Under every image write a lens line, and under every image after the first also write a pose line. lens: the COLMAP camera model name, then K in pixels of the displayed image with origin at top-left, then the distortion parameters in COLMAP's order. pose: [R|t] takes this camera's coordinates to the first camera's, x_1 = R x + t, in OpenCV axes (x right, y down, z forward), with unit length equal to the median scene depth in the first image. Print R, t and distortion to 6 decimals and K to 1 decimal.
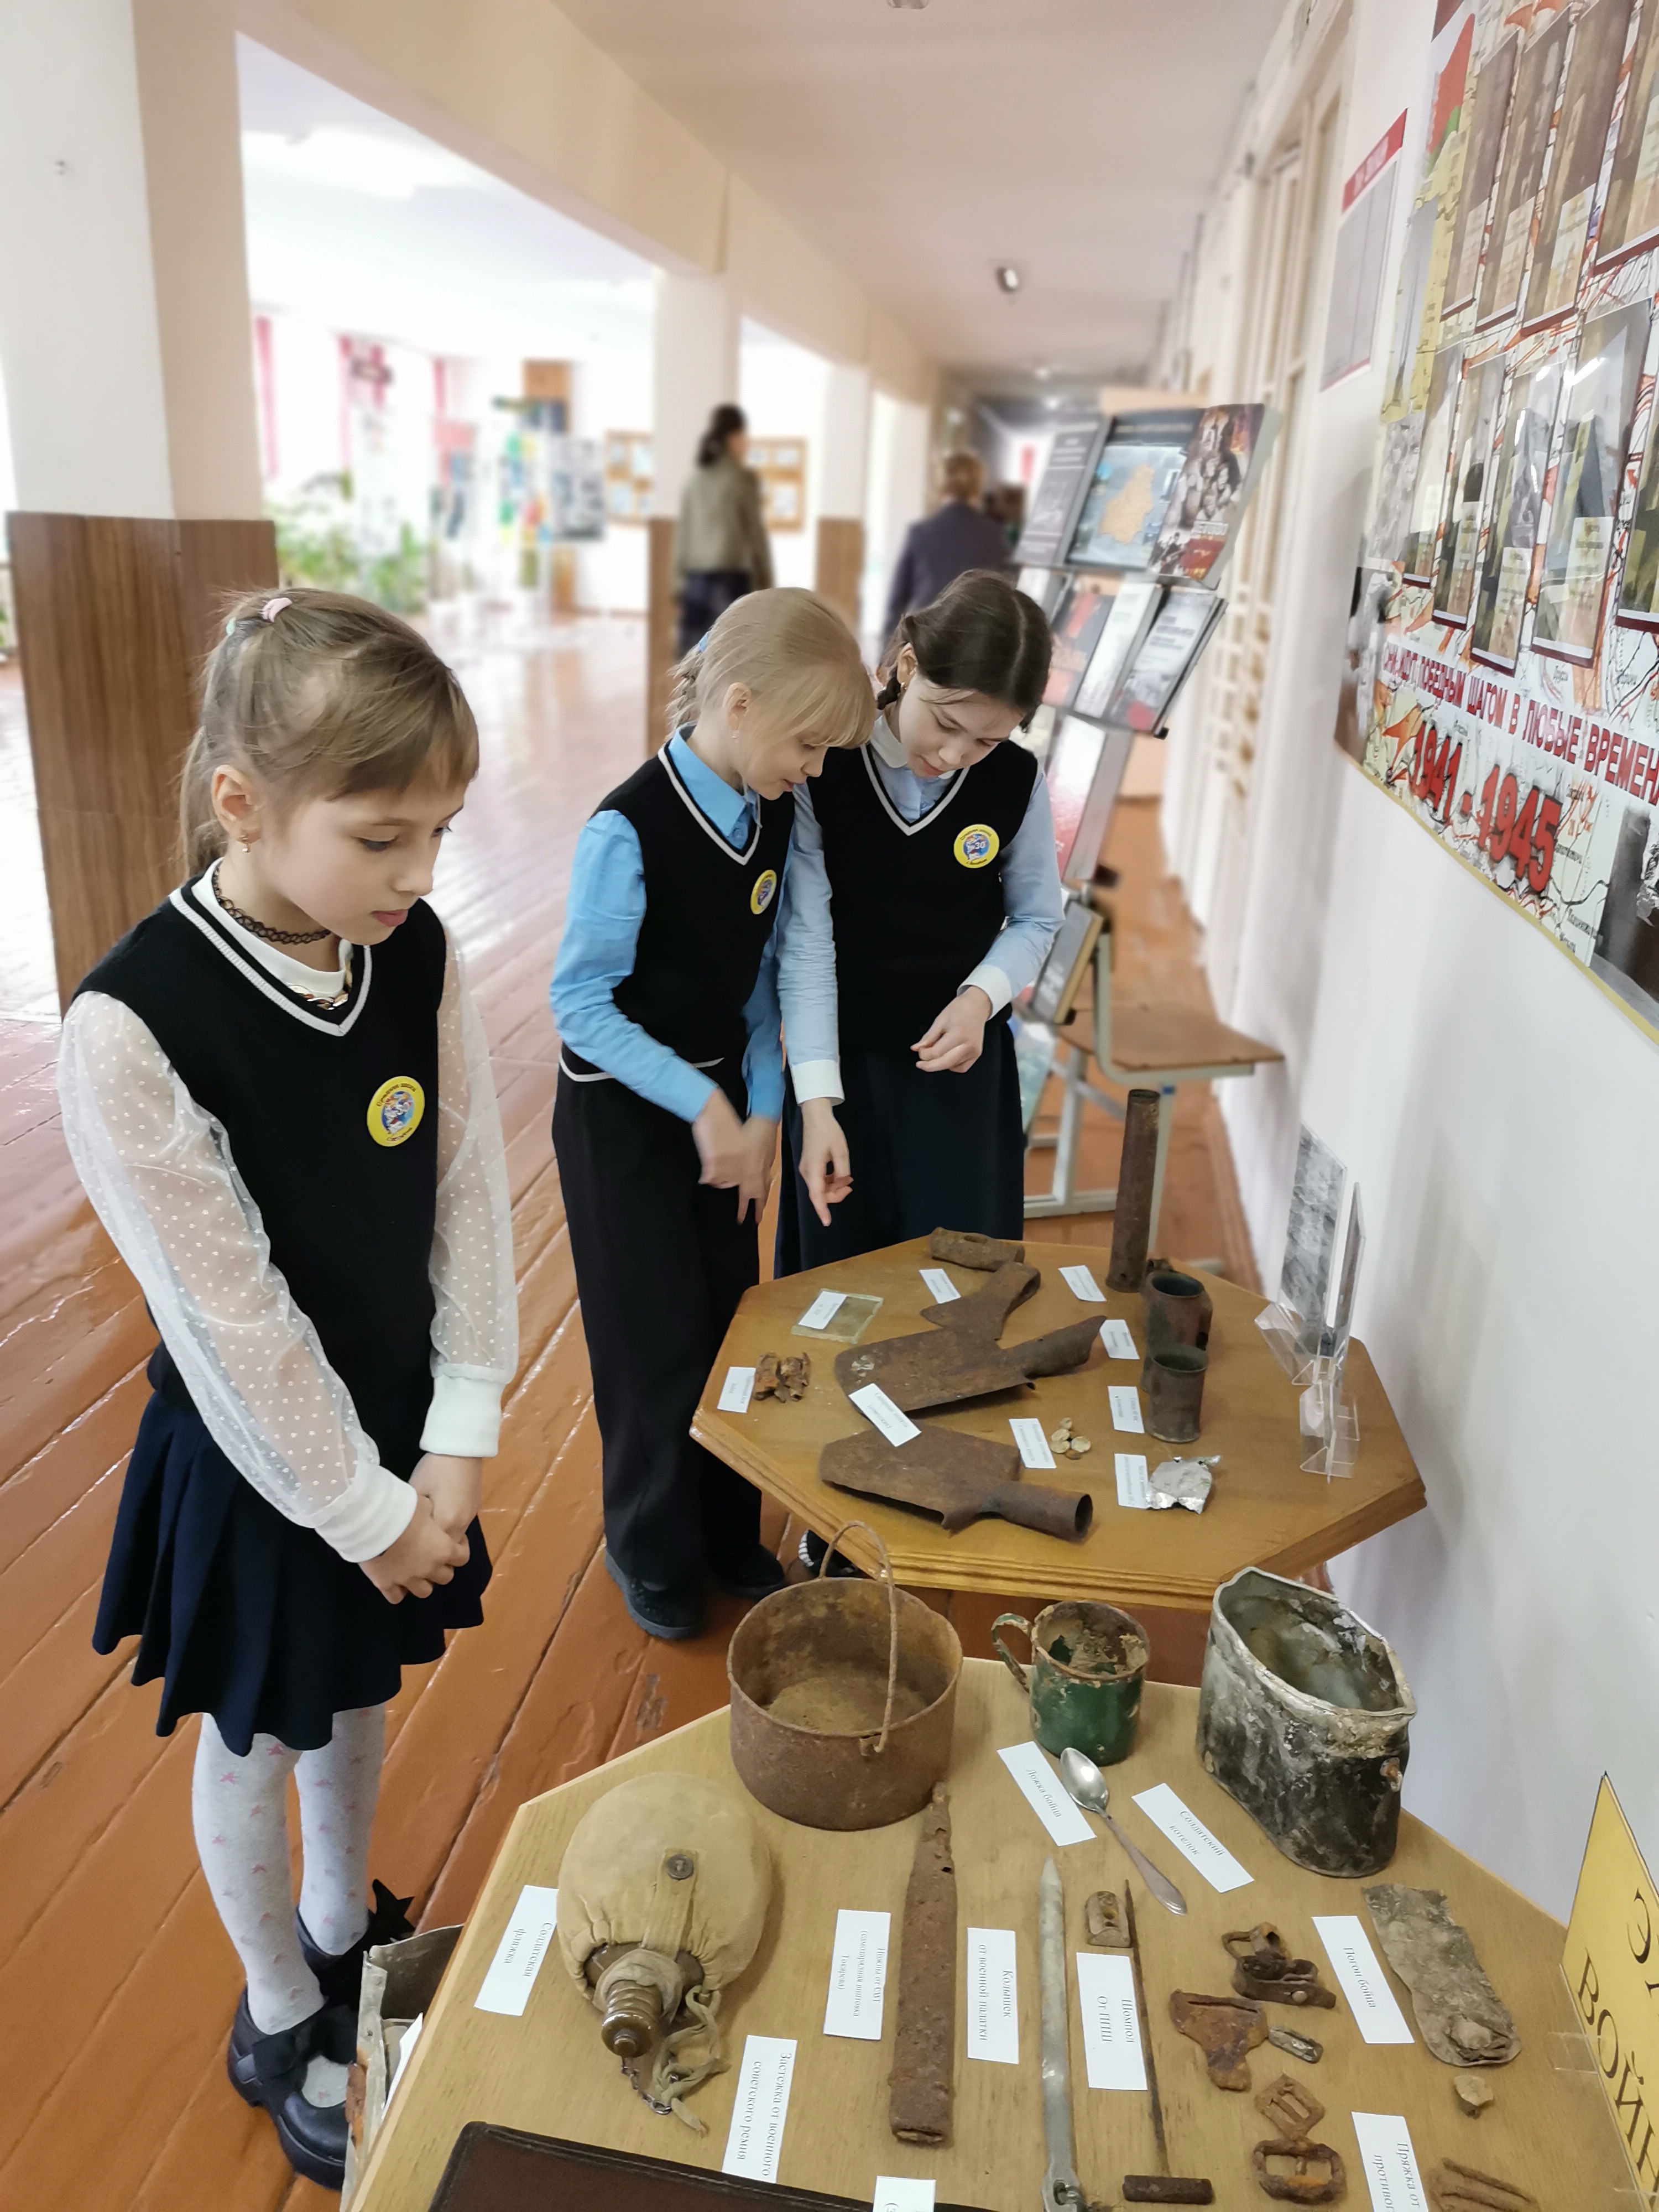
lens RADIAL K [[1671.3, 0, 835.3], [0, 1671.3, 1107.2], [0, 0, 1]] dist [0.044352, -0.009670]
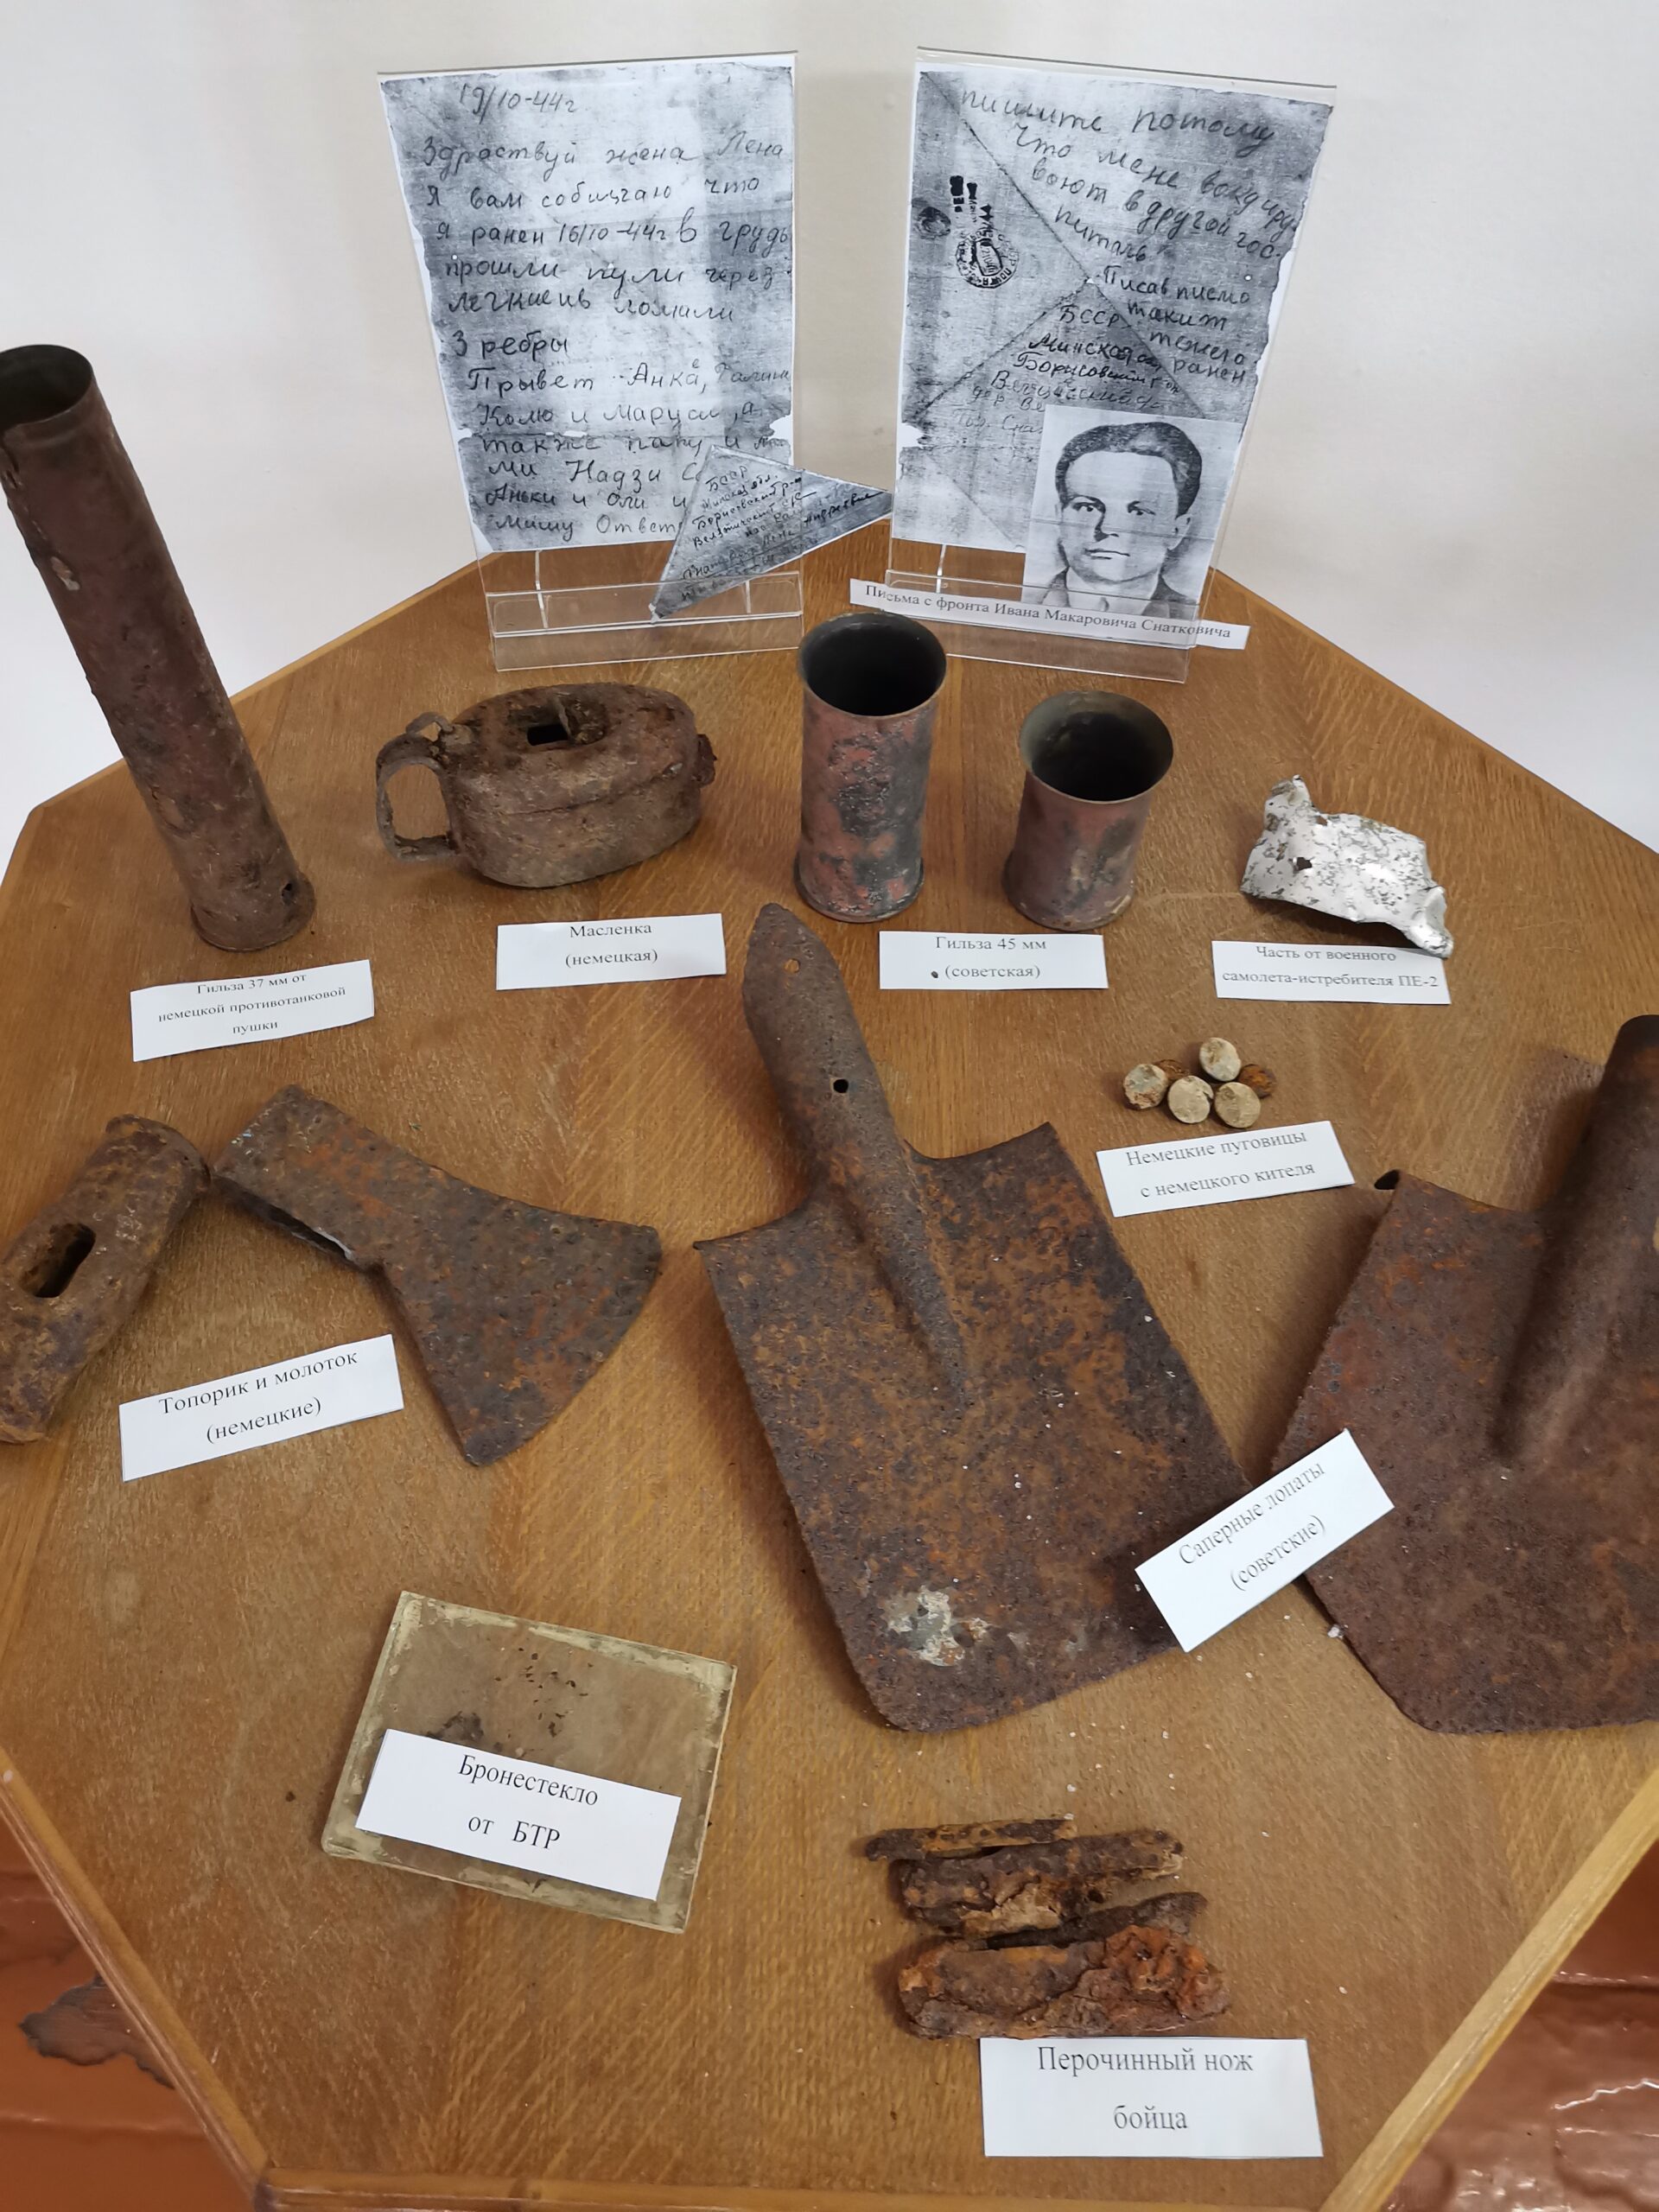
lens RADIAL K [[1671.3, 0, 827.5], [0, 1671.3, 1096.7], [0, 0, 1]] dist [0.044352, -0.009670]
pose [[-0.077826, -0.861652, 0.501497, -0.084234], [0.312753, 0.456530, 0.832926, -0.242276], [-0.946641, 0.221668, 0.233955, 1.527652]]
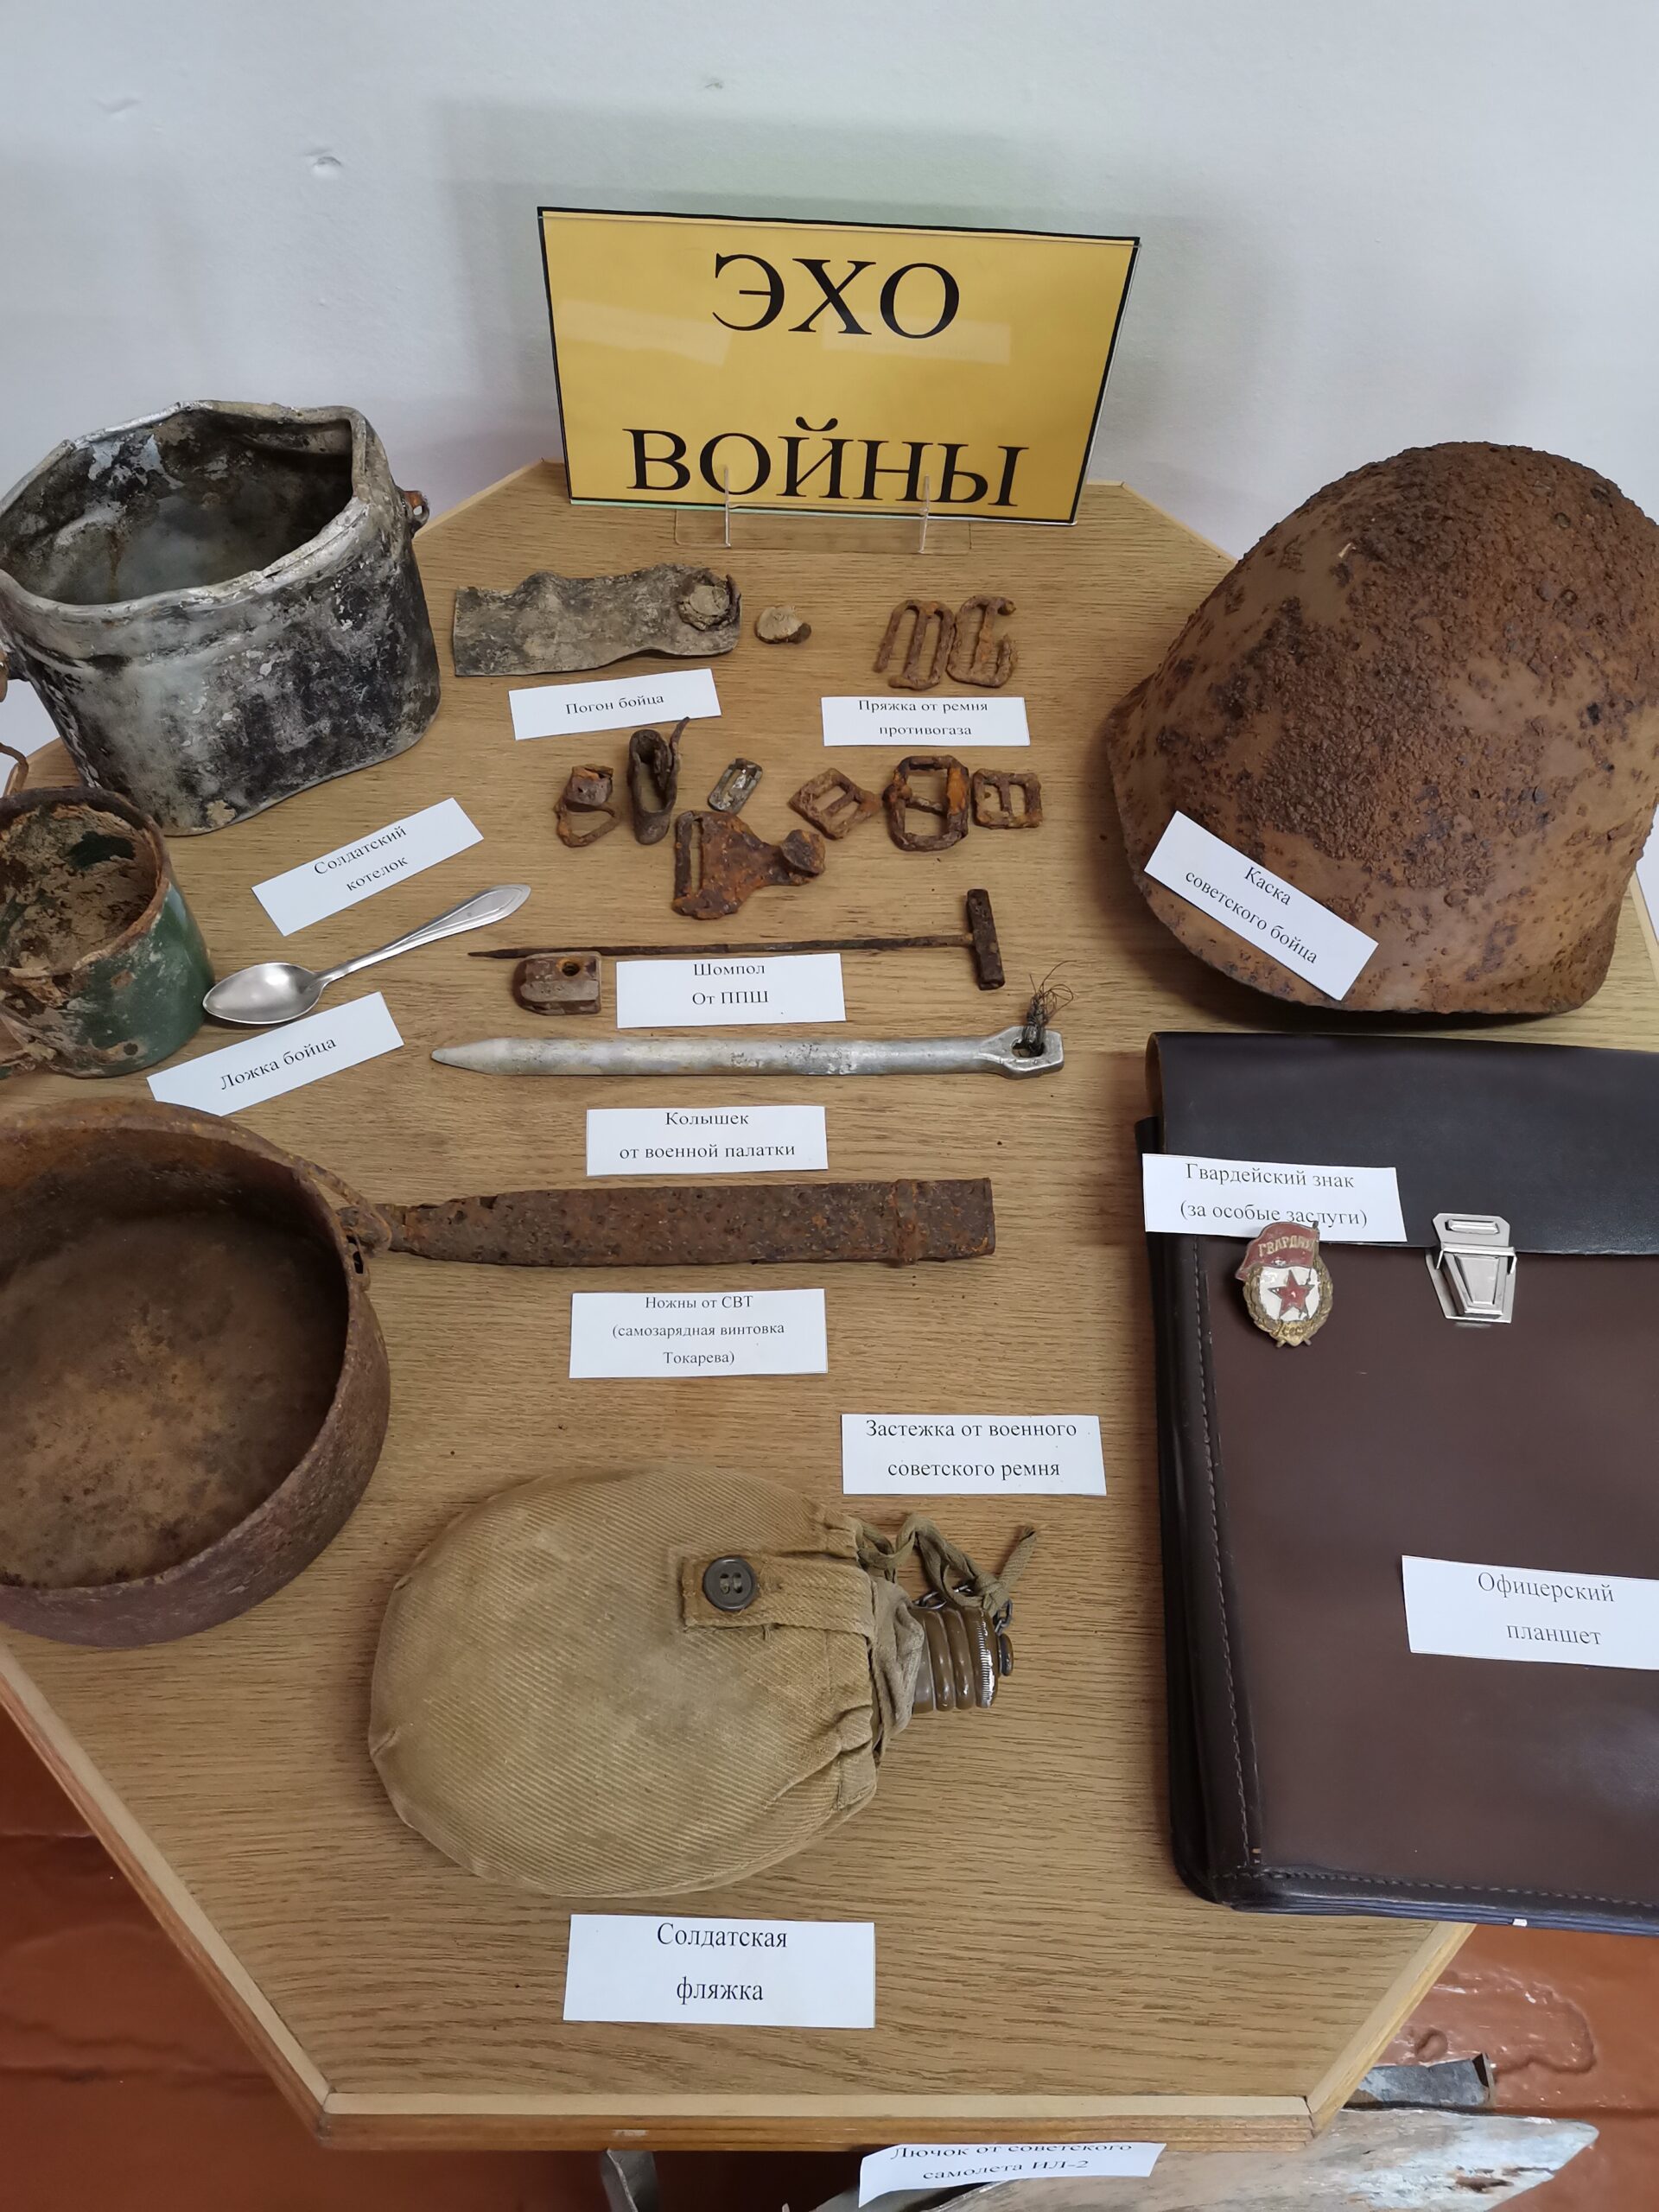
lens RADIAL K [[1671.3, 0, 833.8], [0, 1671.3, 1113.6], [0, 0, 1]] dist [0.044352, -0.009670]
pose [[-0.110152, -0.892571, 0.437246, -0.173348], [0.304943, 0.388356, 0.869591, -0.023555], [-0.945979, 0.229123, 0.229405, 0.755604]]
